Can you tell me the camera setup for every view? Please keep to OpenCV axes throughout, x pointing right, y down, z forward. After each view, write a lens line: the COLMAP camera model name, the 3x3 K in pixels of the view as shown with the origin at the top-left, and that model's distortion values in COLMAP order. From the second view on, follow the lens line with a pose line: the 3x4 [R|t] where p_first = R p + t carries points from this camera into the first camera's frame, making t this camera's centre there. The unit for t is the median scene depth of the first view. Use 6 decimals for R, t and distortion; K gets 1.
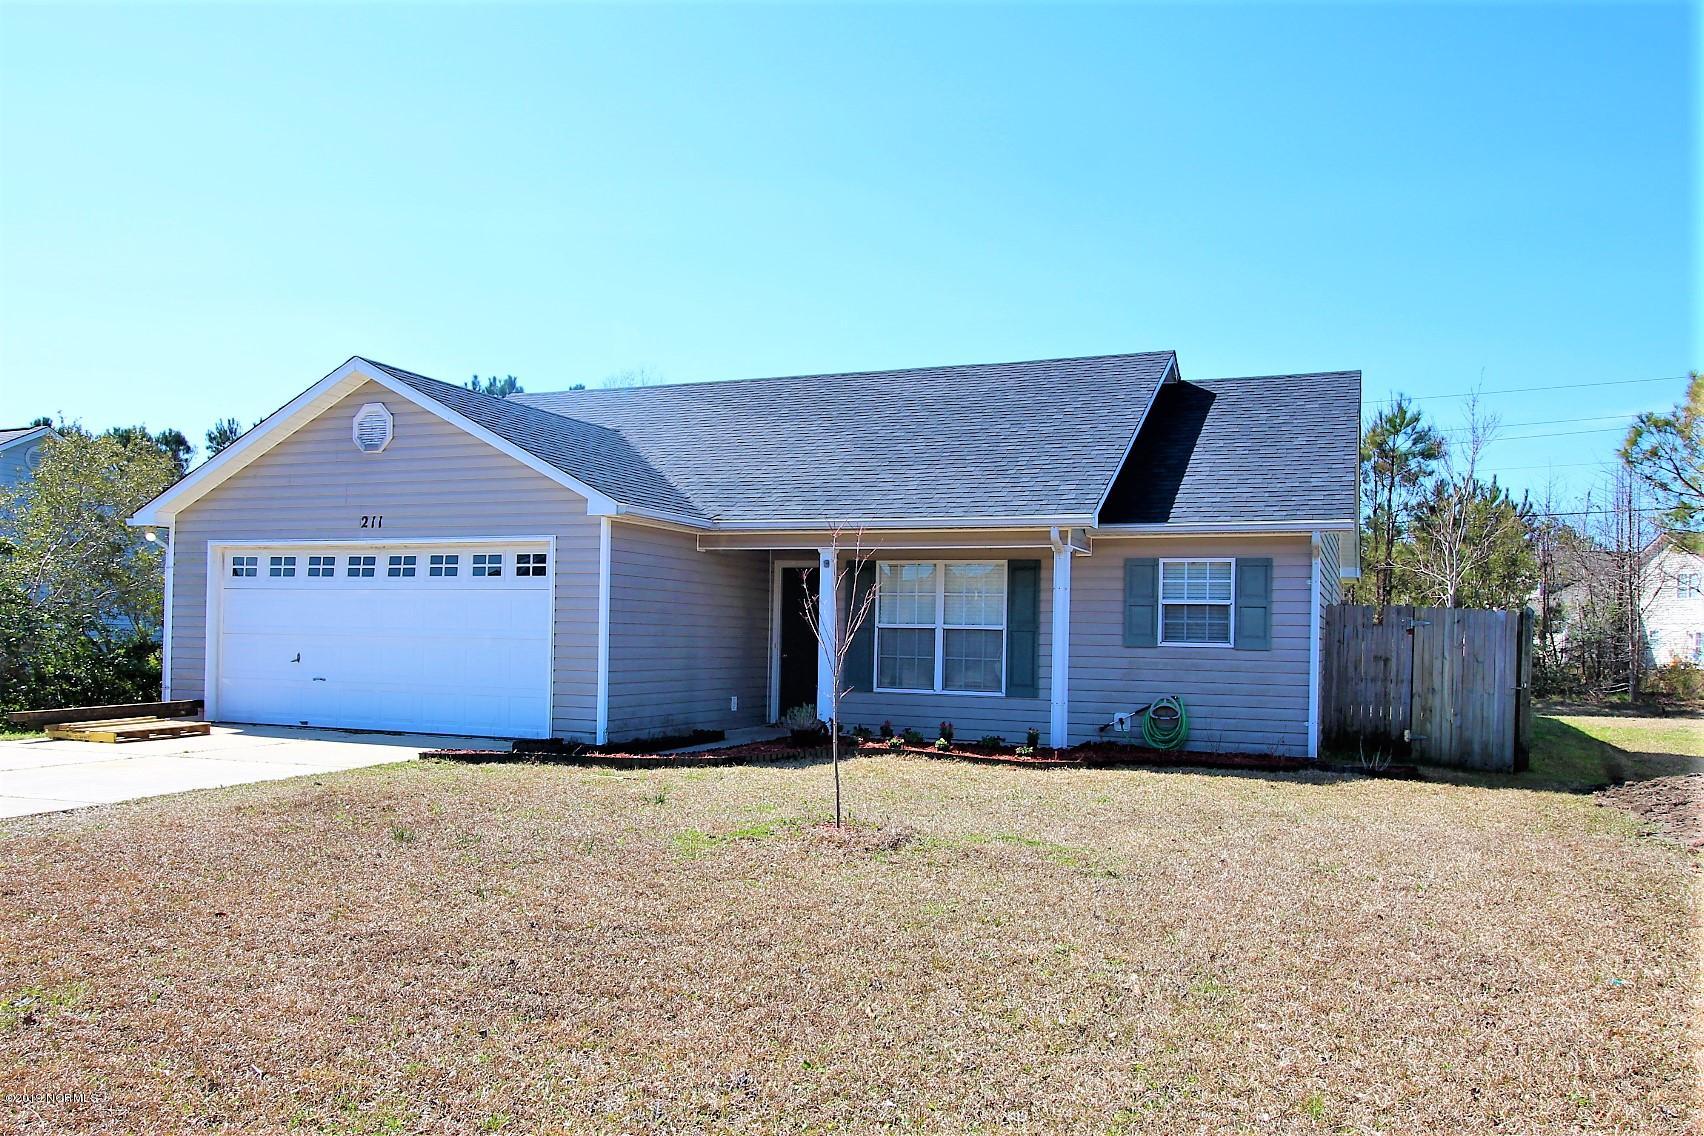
lens RADIAL K [[1214.3, 0, 846.0], [0, 1214.3, 638.3], [0, 0, 1]] dist [-0.001543, 0.000282]
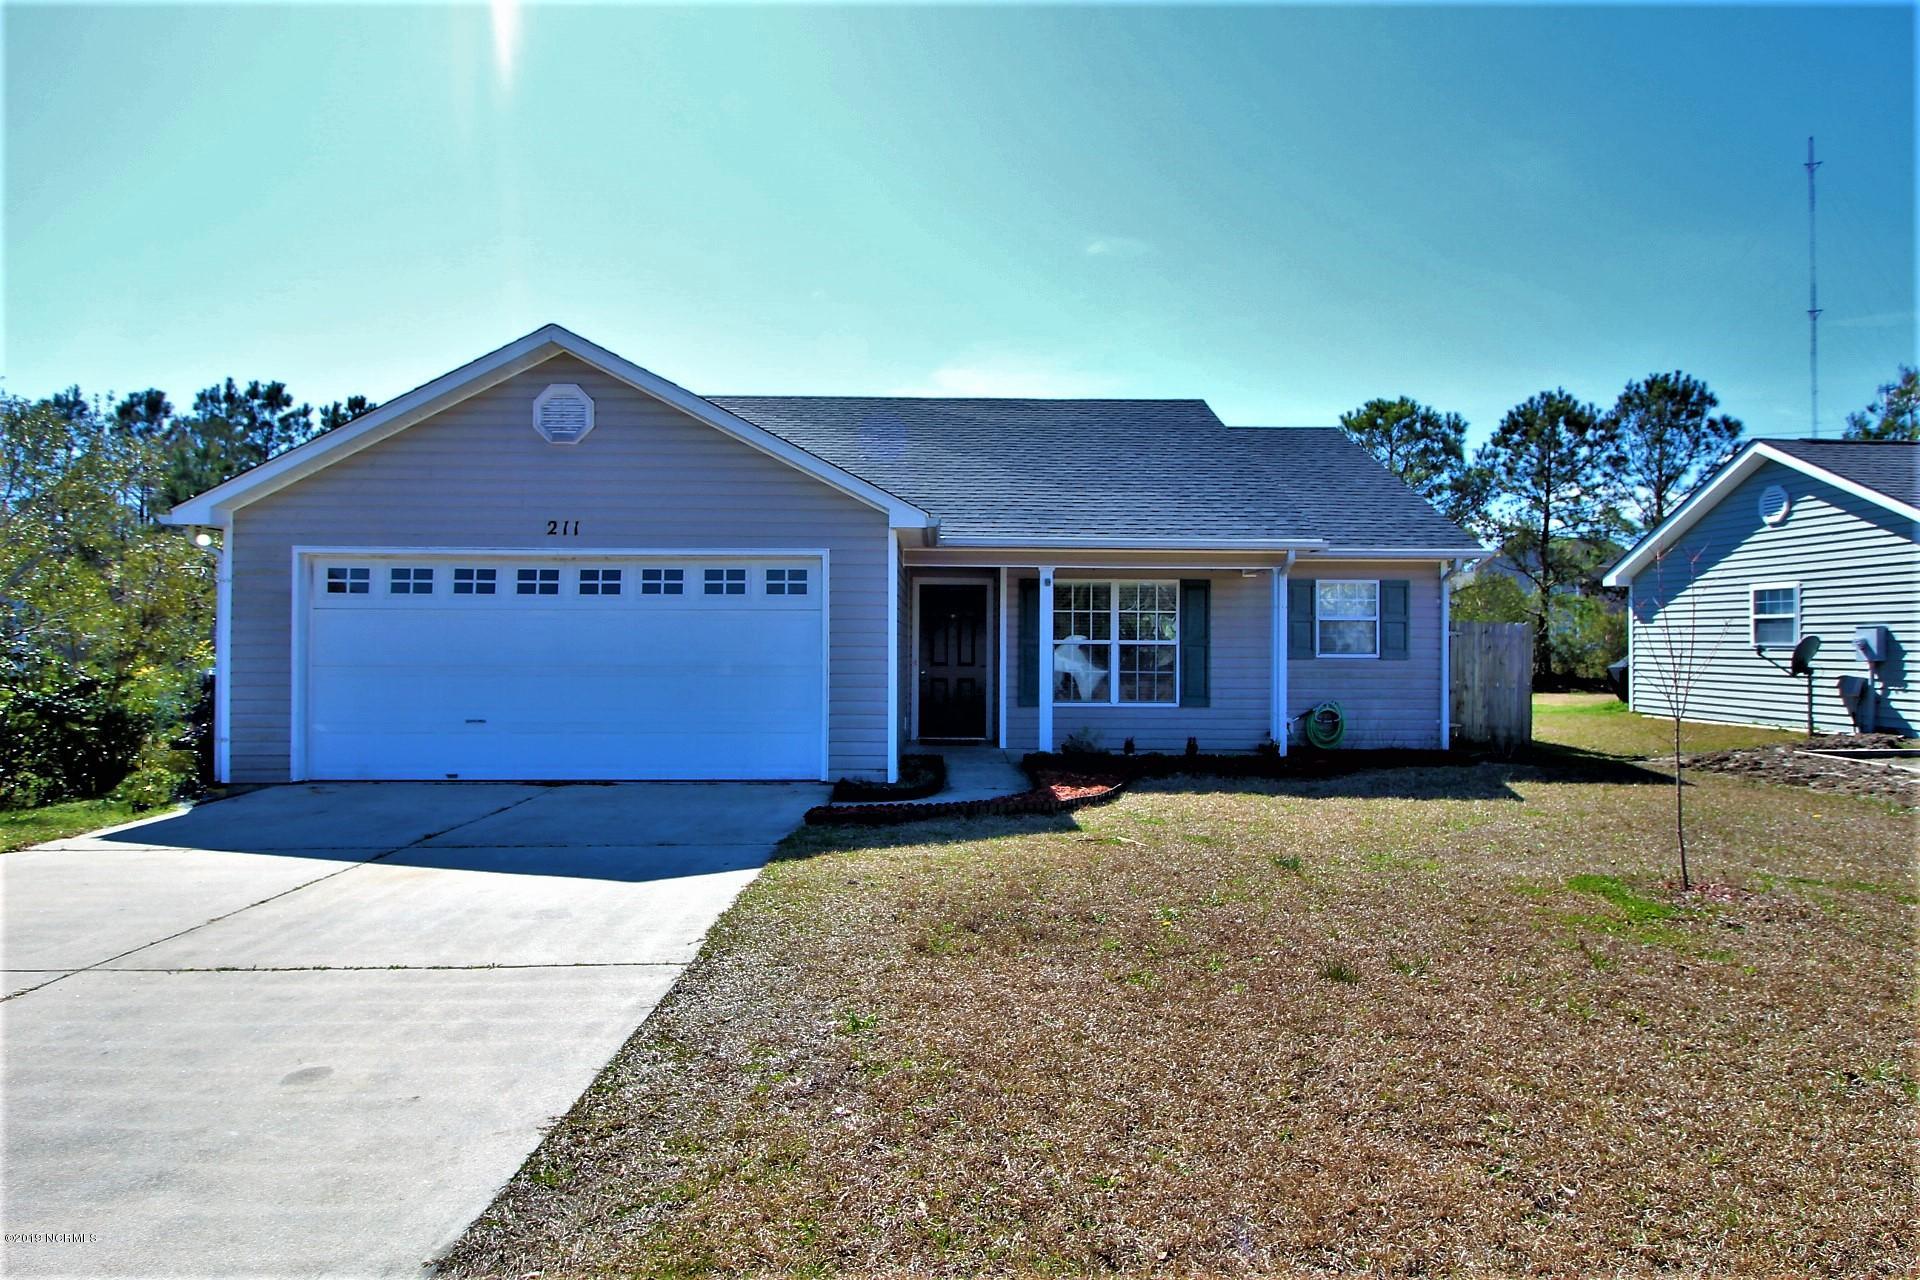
lens RADIAL K [[995.2, 0, 960.0], [0, 995.2, 640.0], [0, 0, 1]] dist [0.000232, 0.000714]
pose [[0.920146, -0.015393, 0.391272, -0.404953], [0.015918, 0.999871, 0.001900, -0.016559], [-0.391251, 0.004480, 0.920273, 0.270567]]
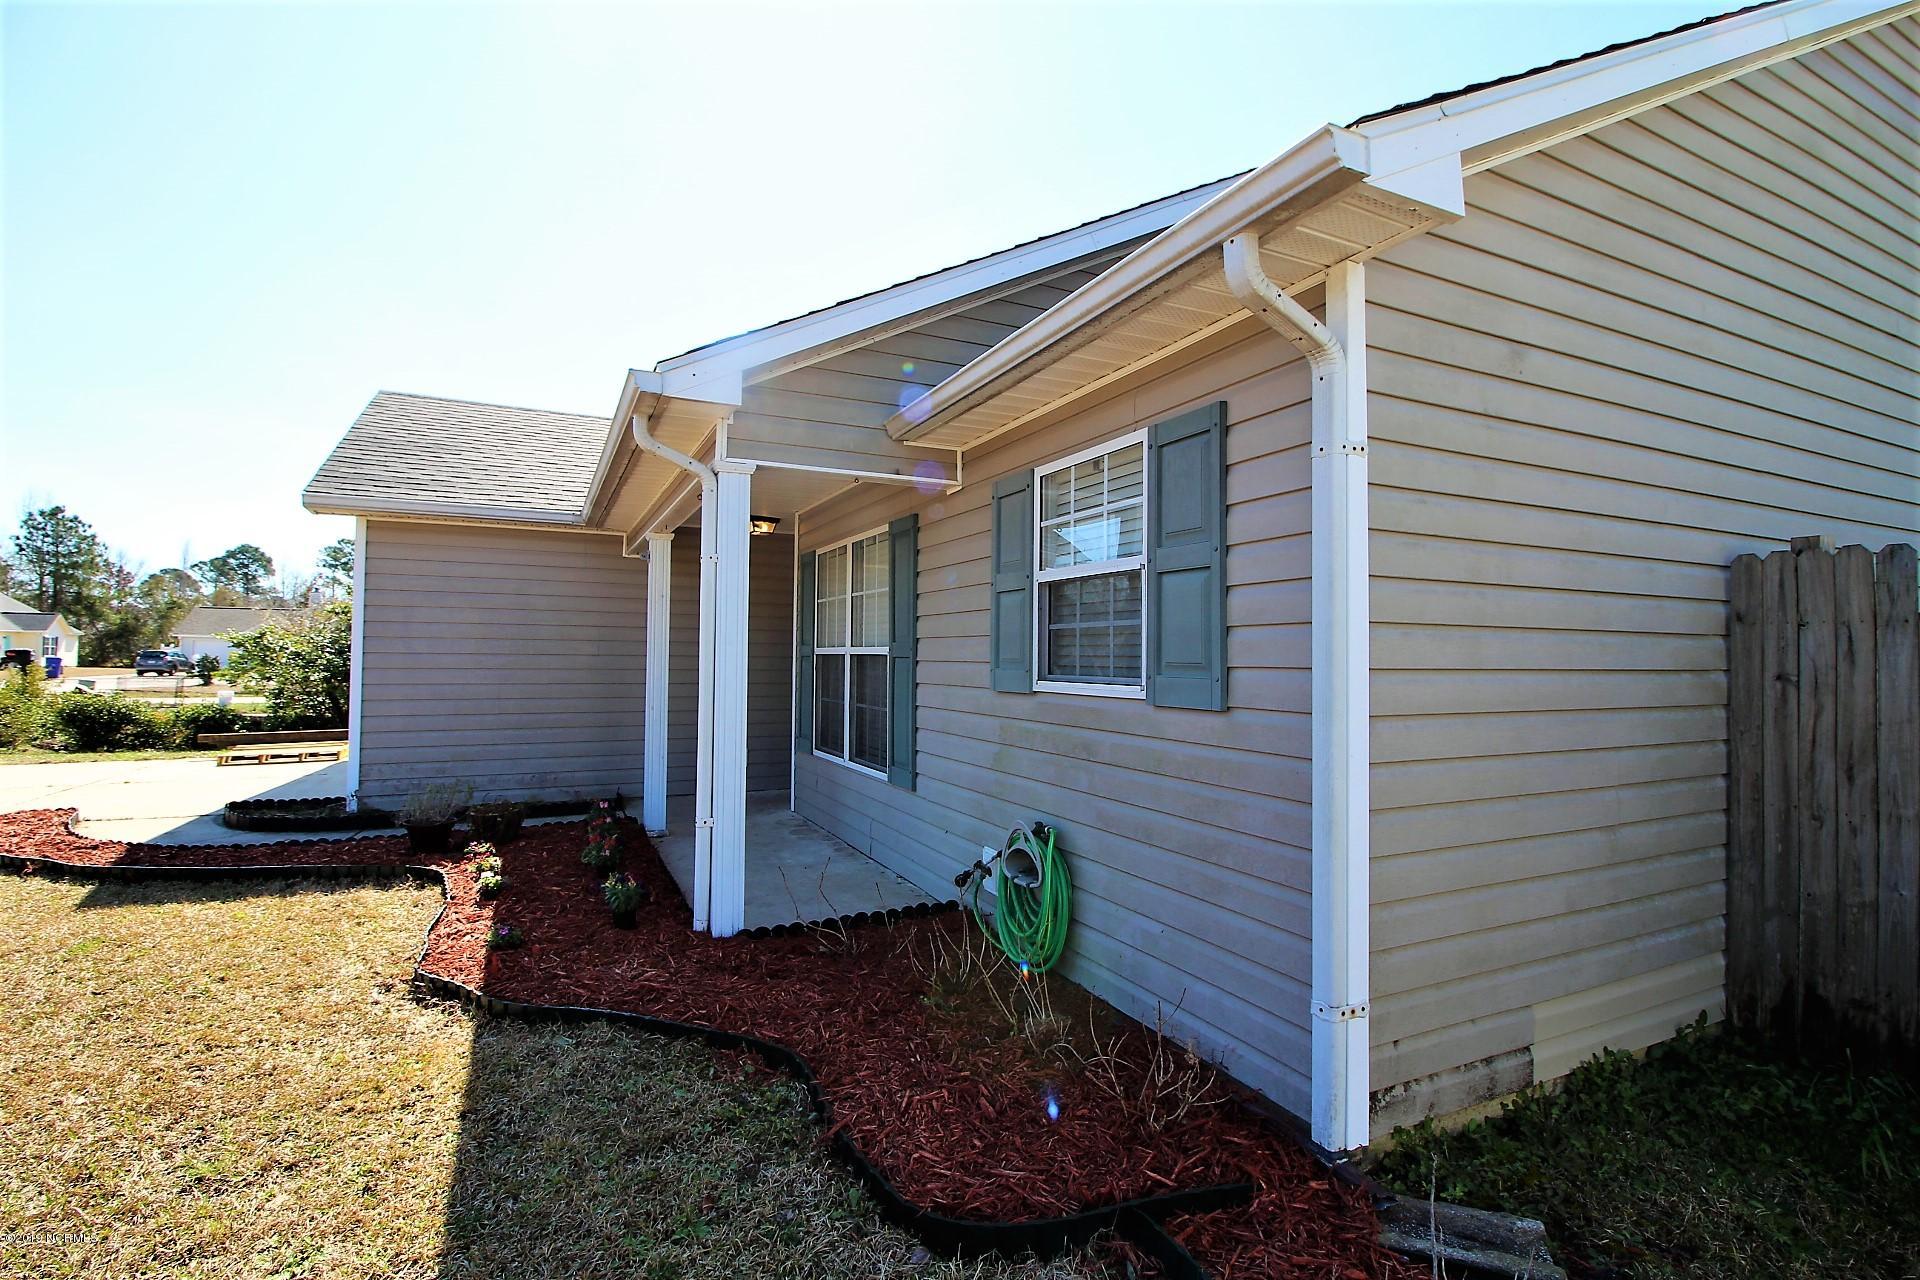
lens RADIAL K [[893.3, 0, 960.0], [0, 893.3, 640.0], [0, 0, 1]] dist [0.002764, -0.013566]
pose [[0.738929, -0.025867, -0.673287, 0.426752], [0.002429, 0.999359, -0.035728, 0.000267], [0.673779, 0.024765, 0.738517, 0.757772]]
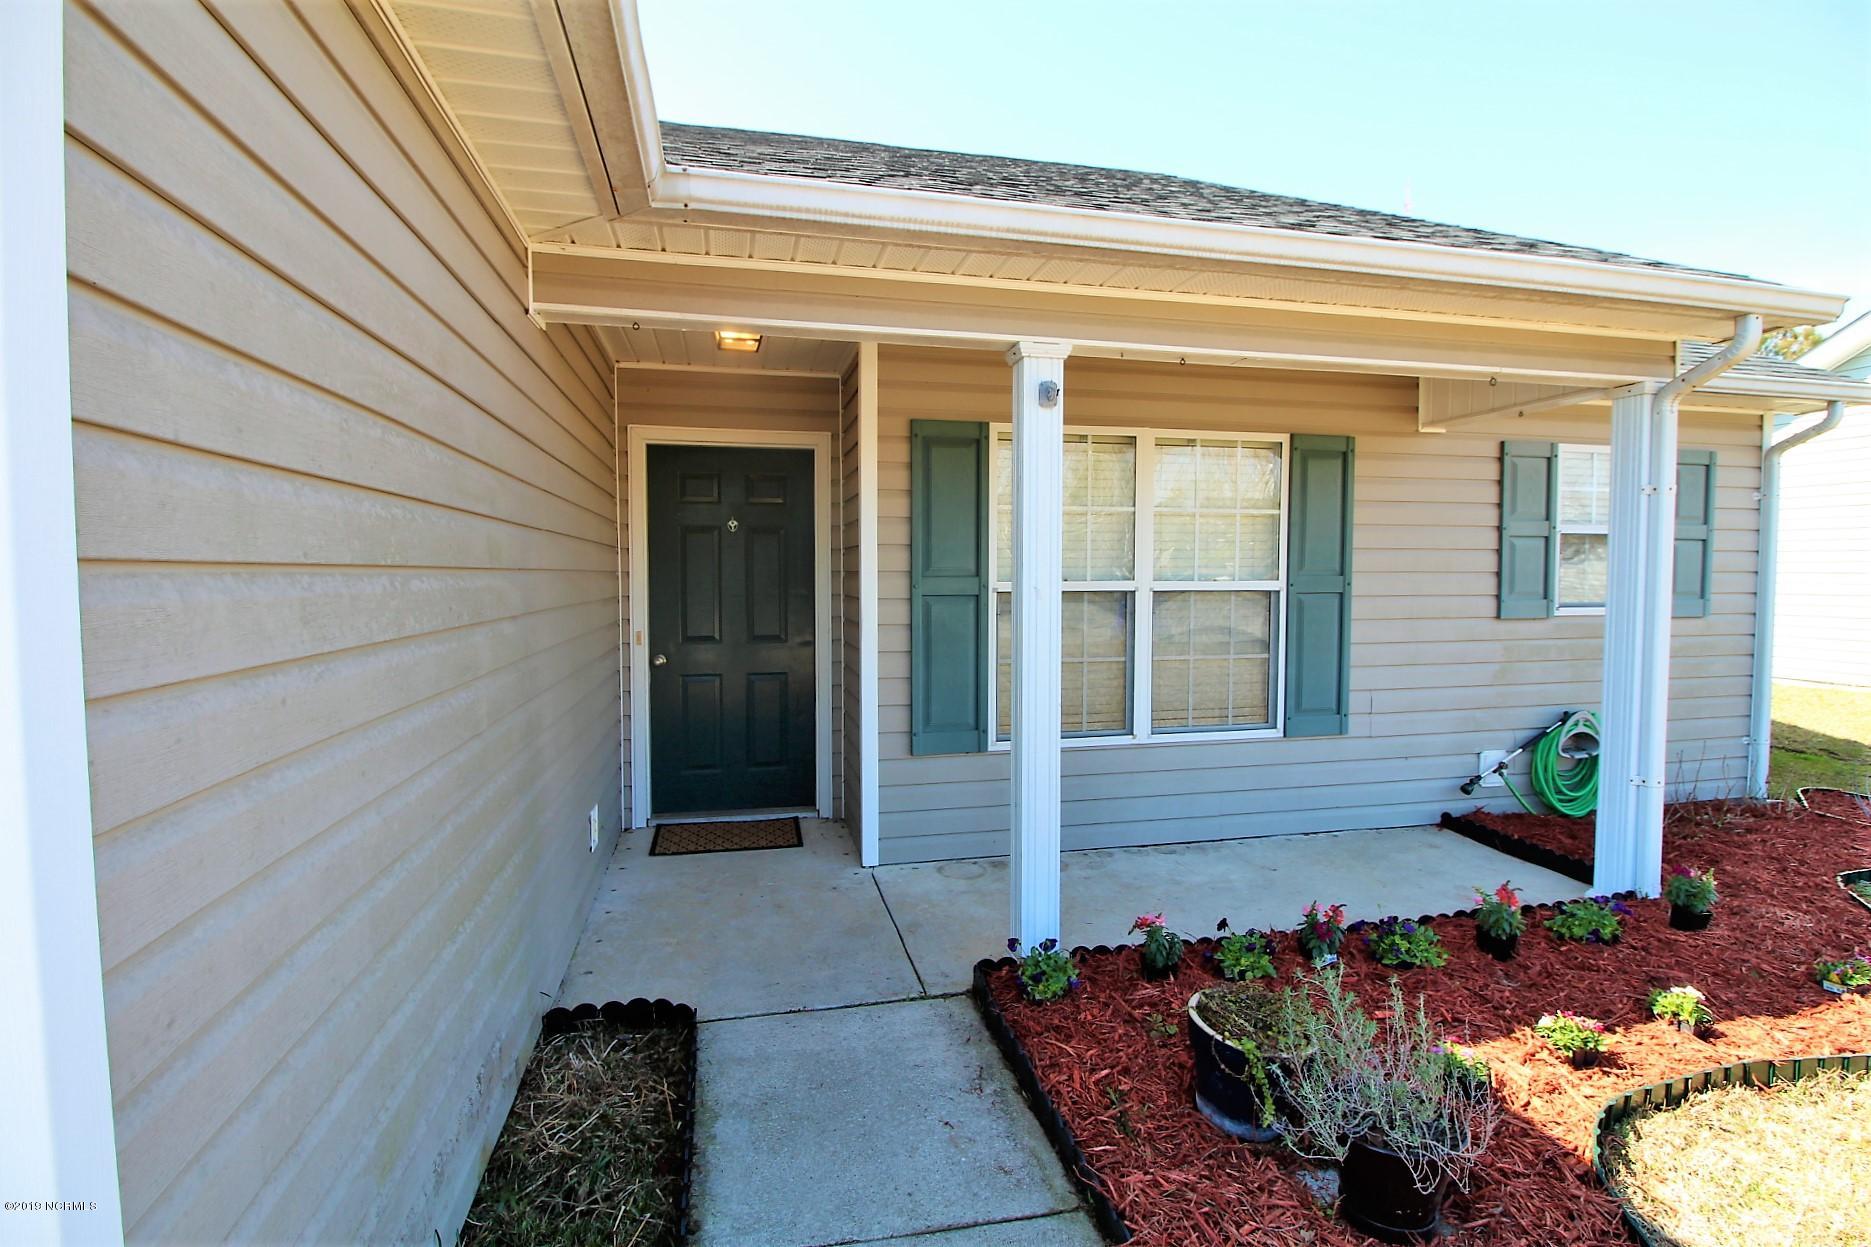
lens RADIAL K [[870.5, 0, 935.5], [0, 870.5, 623.5], [0, 0, 1]] dist [0.002764, -0.013566]
pose [[0.819028, -0.052499, 0.571346, -0.165162], [0.020549, 0.997850, 0.062232, -0.018222], [-0.573385, -0.039229, 0.818346, 0.834704]]
